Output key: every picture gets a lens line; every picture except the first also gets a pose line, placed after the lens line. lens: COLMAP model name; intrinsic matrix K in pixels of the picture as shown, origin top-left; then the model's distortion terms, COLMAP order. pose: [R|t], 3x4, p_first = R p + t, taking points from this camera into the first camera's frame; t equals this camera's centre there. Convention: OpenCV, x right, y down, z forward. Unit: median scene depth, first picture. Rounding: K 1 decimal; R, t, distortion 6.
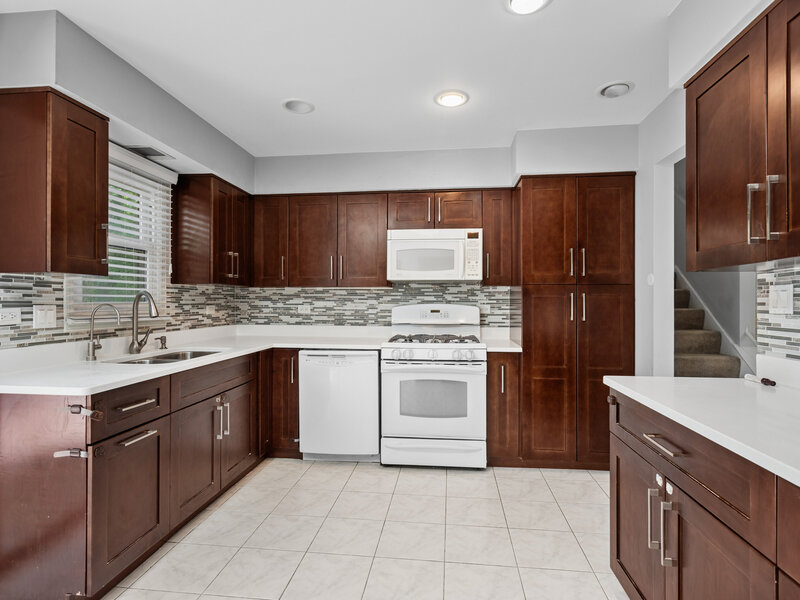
lens RADIAL K [[426.7, 0, 403.2], [0, 426.7, 300.4], [0, 0, 1]] dist [-0.002756, 0.003040]
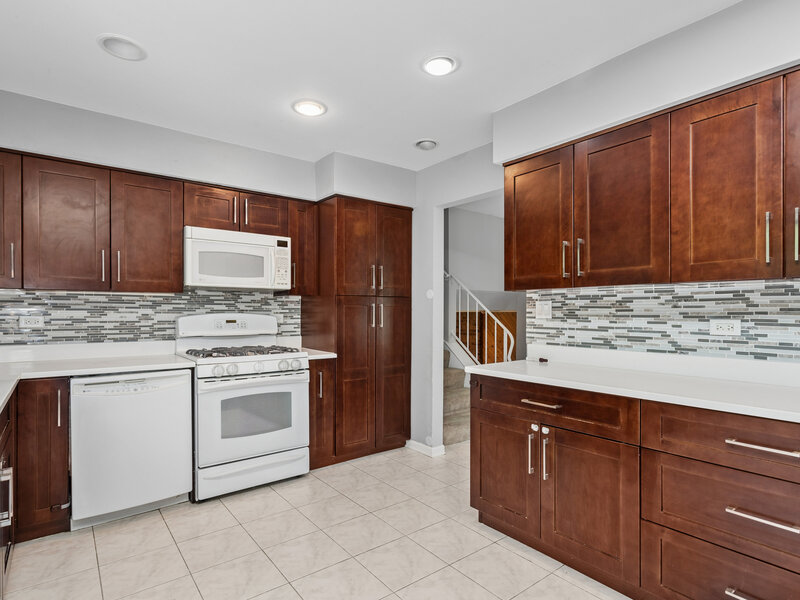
lens RADIAL K [[426.7, 0, 411.6], [0, 426.7, 314.1], [0, 0, 1]] dist [-0.002756, 0.003040]
pose [[0.715608, -0.004717, 0.698486, -0.334827], [-0.002855, 0.999949, 0.009677, -0.000207], [-0.698496, -0.008919, 0.715558, 0.091303]]
